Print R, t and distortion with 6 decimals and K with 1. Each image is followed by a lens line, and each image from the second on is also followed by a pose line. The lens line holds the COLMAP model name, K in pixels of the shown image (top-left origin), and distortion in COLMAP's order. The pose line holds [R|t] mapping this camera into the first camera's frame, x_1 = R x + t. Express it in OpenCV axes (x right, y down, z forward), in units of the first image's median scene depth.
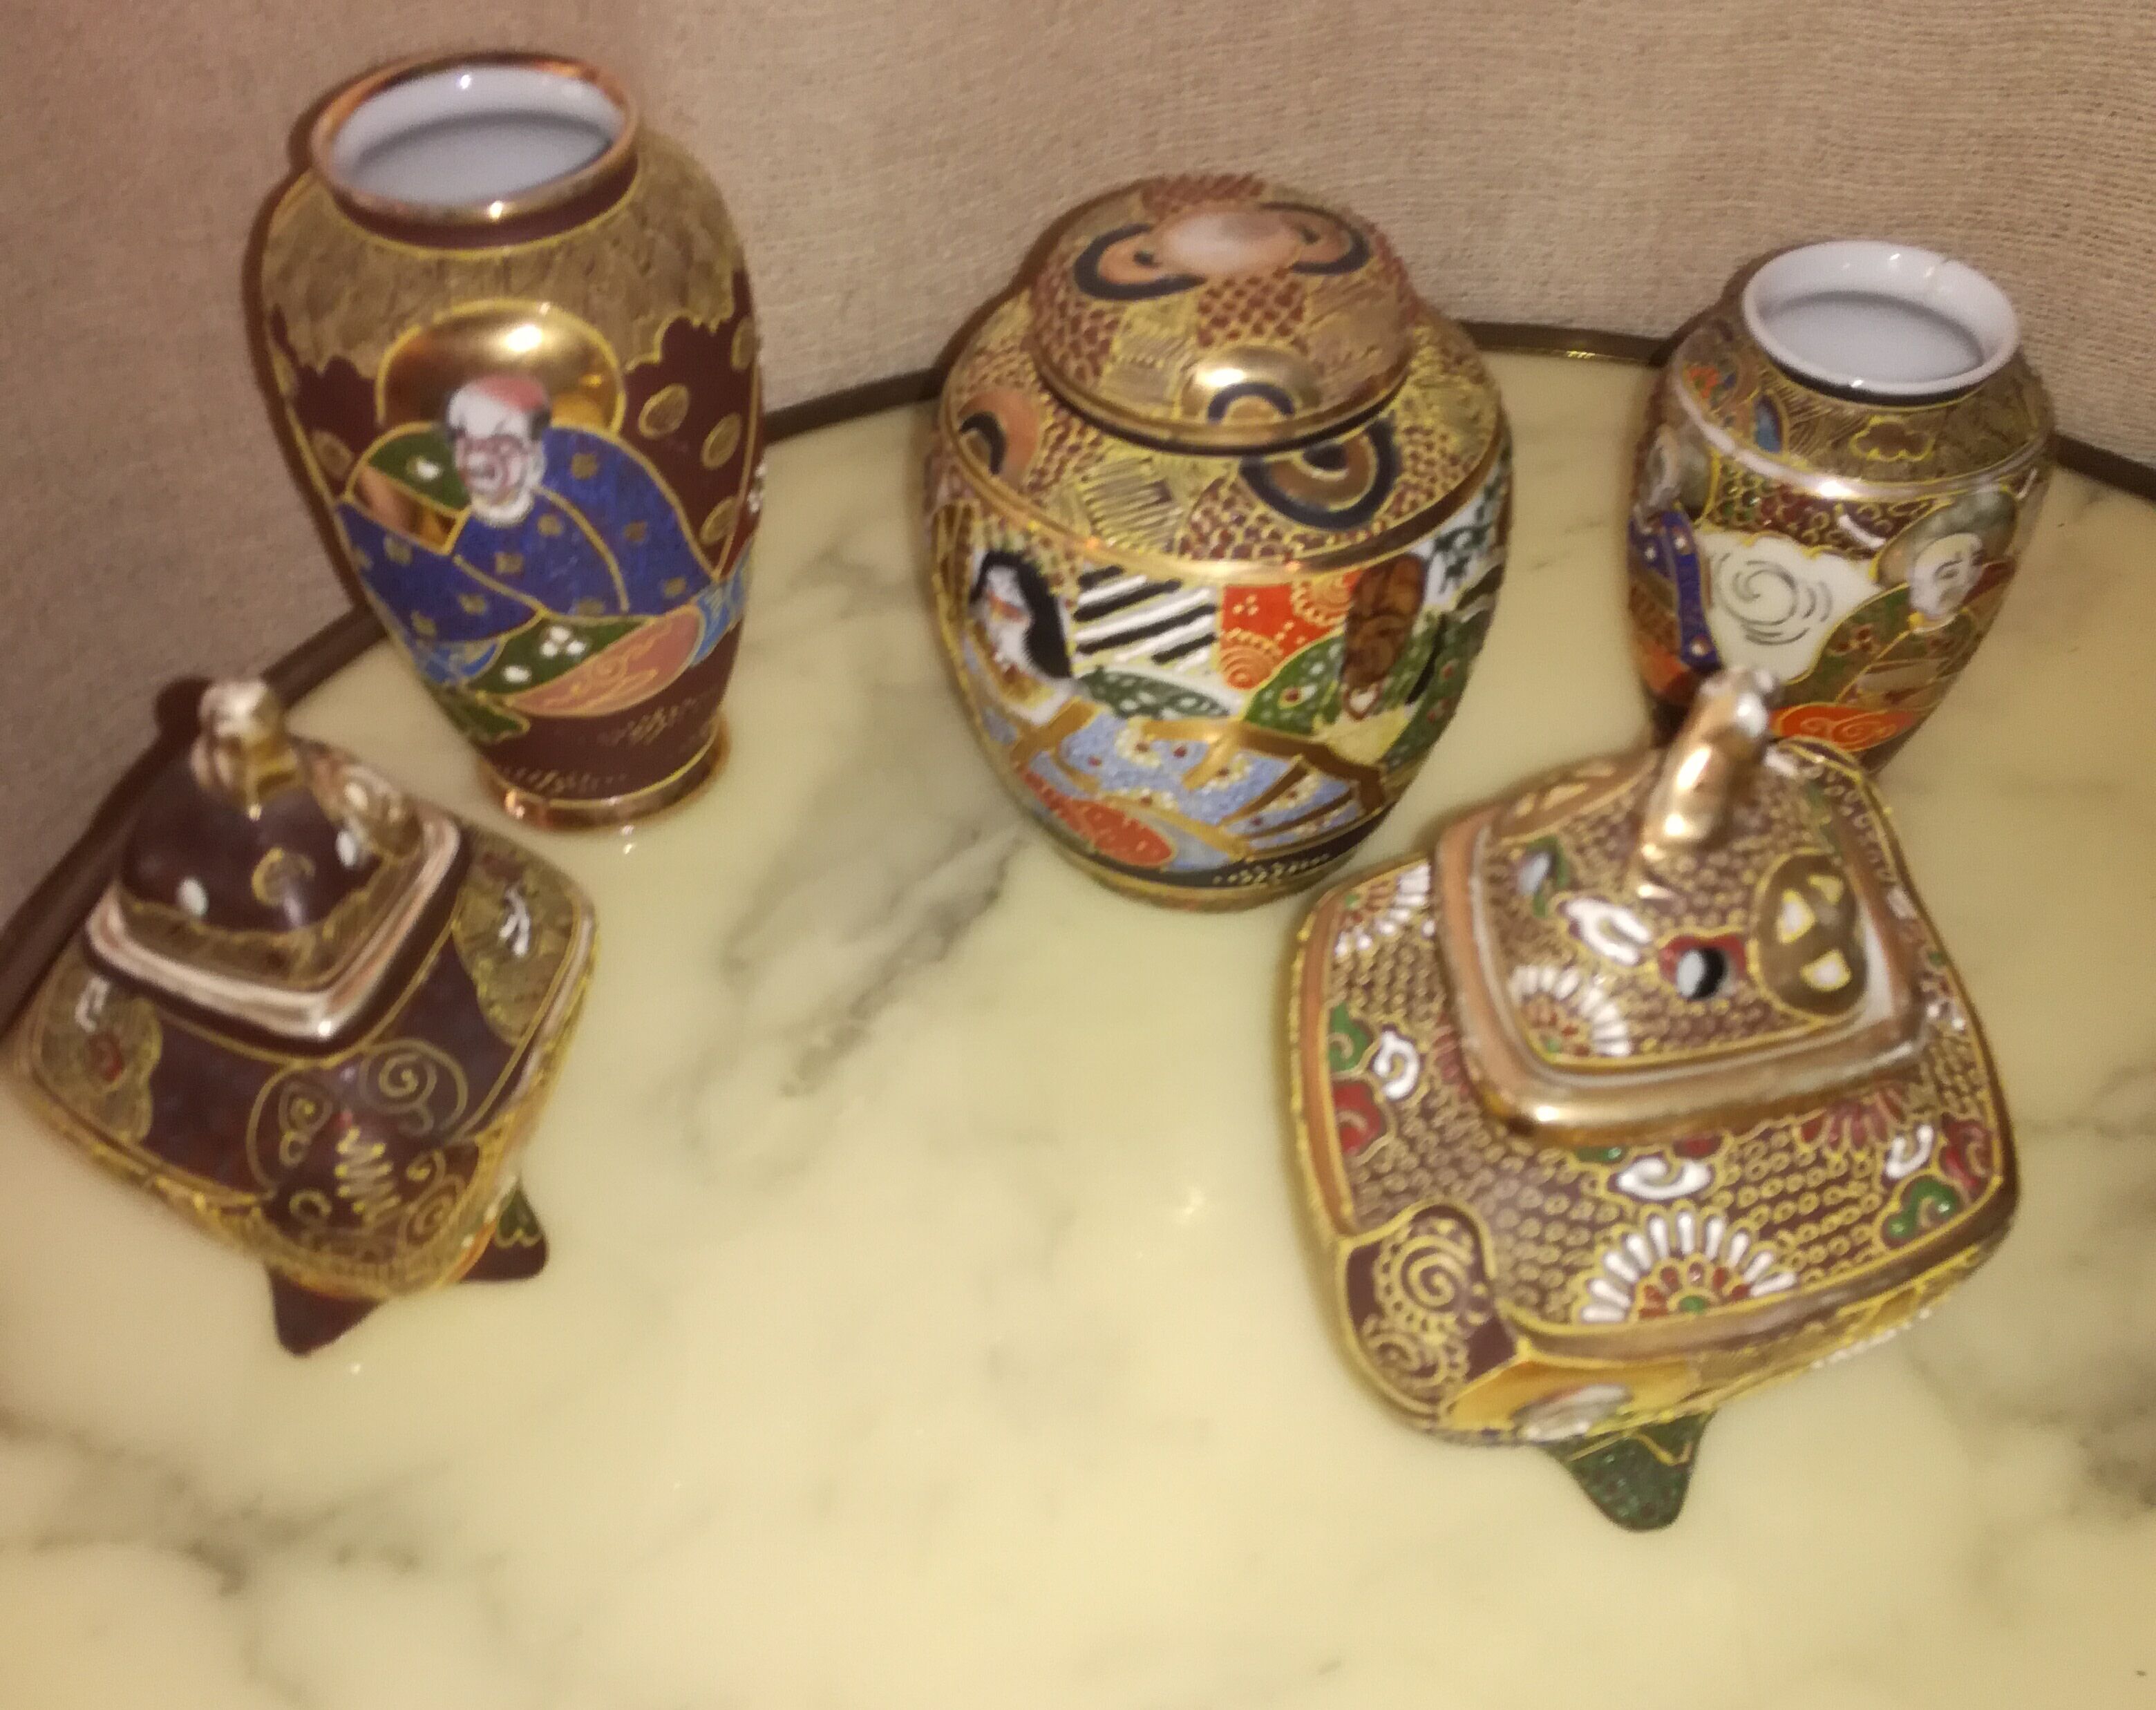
lens RADIAL K [[2318.8, 0, 1081.3], [0, 2318.8, 1025.5], [0, 0, 1]] dist [0.008792, -0.004476]
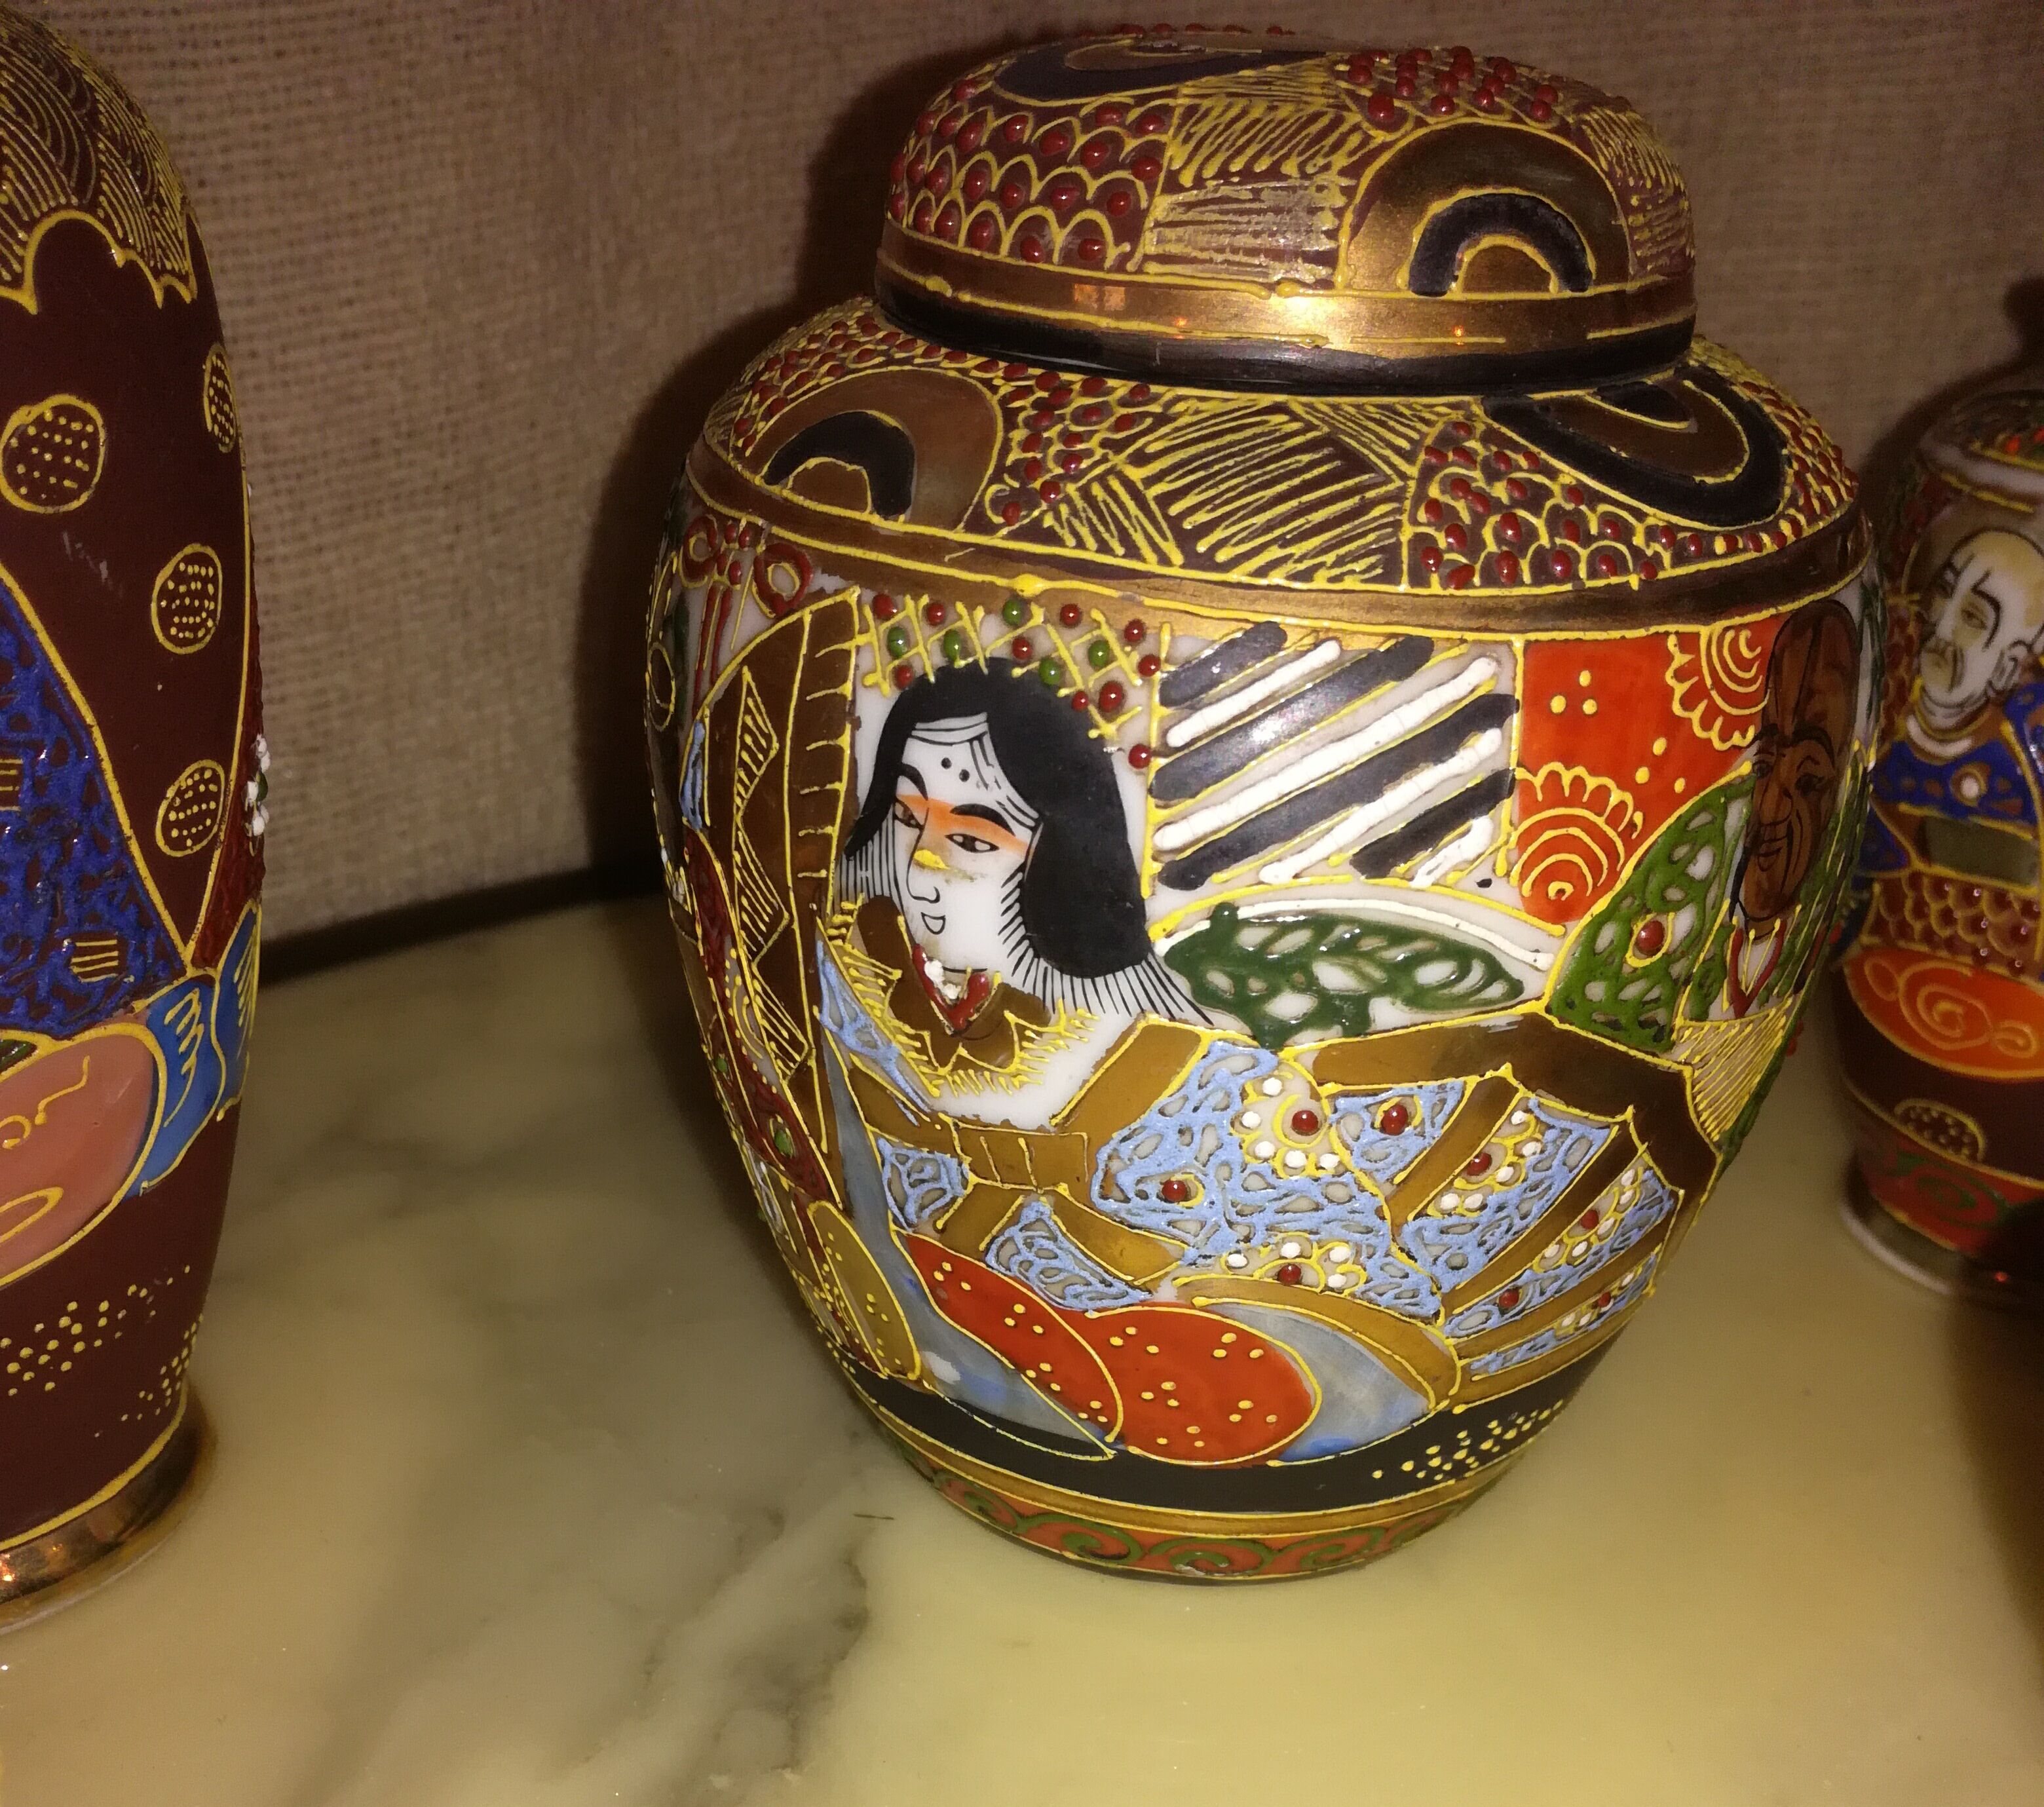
lens RADIAL K [[2317.4, 0, 1019.9], [0, 2317.4, 1379.8], [0, 0, 1]] dist [0.117835, -0.383267]
pose [[0.958376, -0.130220, 0.254082, -0.143434], [0.190028, 0.955113, -0.227262, 0.013698], [-0.213083, 0.266086, 0.940103, 0.635065]]
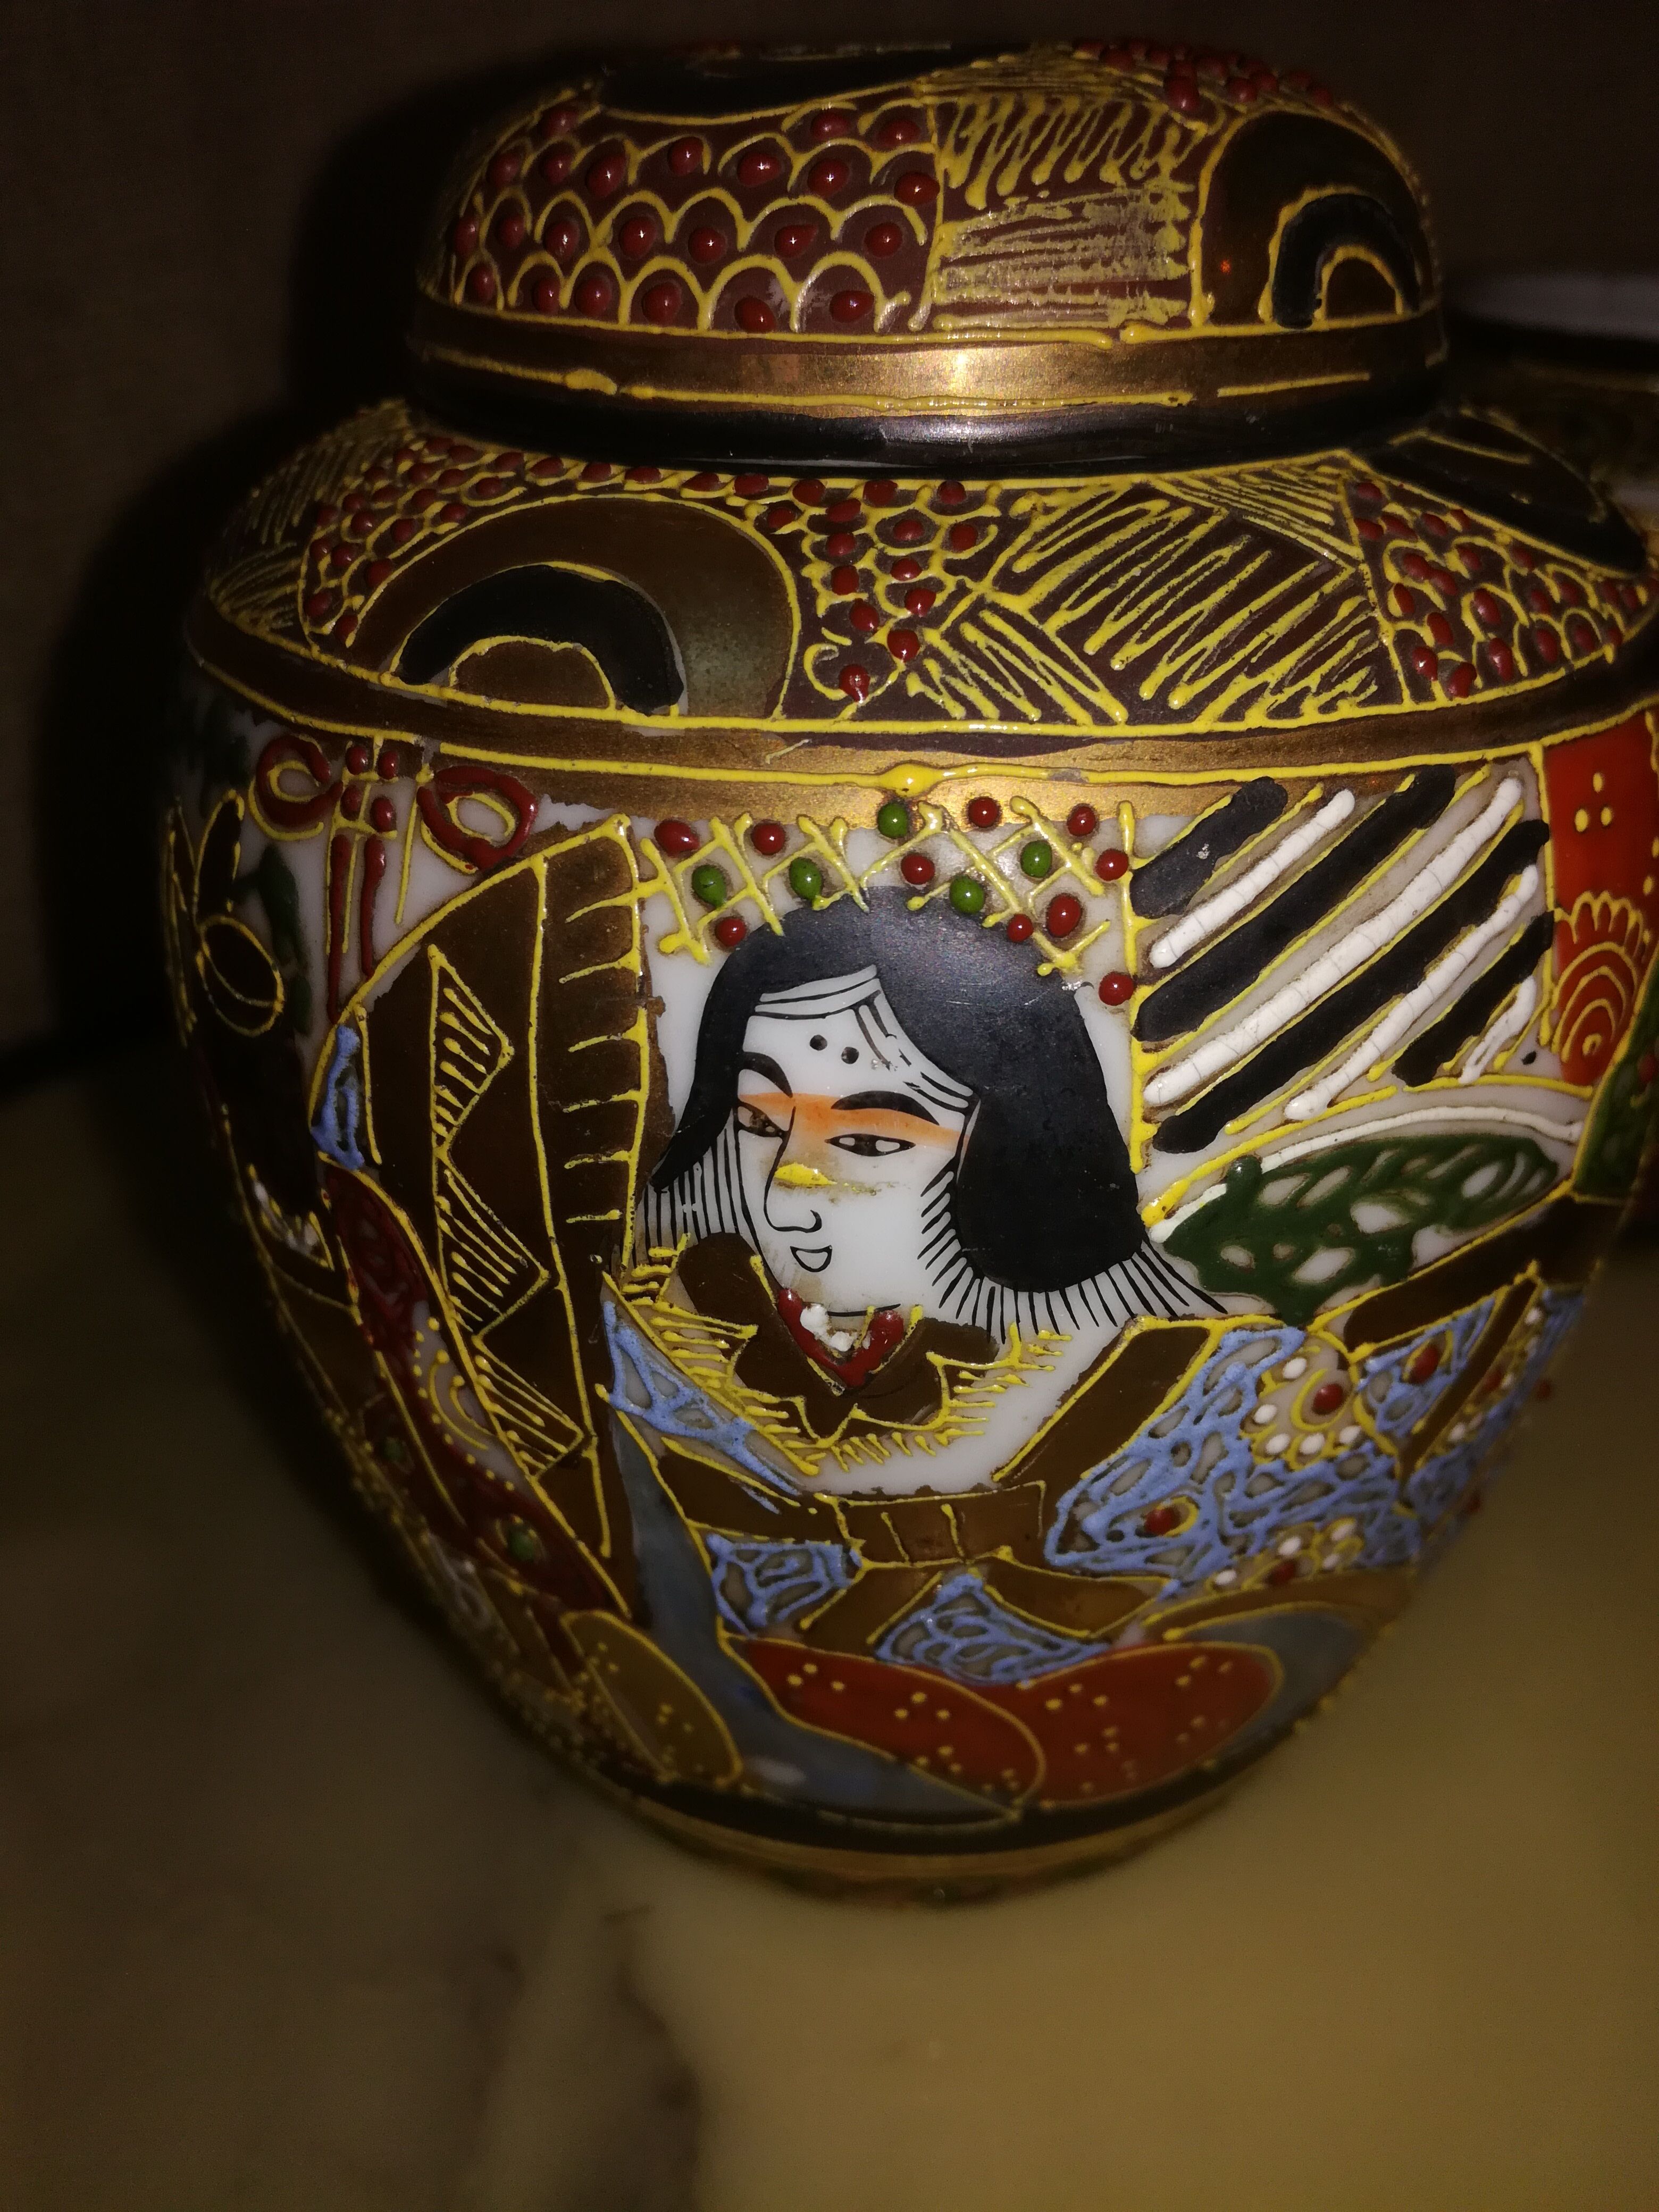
lens RADIAL K [[1995.7, 0, 829.5], [0, 1995.7, 1106.0], [0, 0, 1]] dist [0.119593, -0.535925]
pose [[0.784015, -0.295081, 0.546121, -0.170404], [0.468243, 0.858713, -0.208233, -0.132296], [-0.407516, 0.418975, 0.811413, 0.807089]]
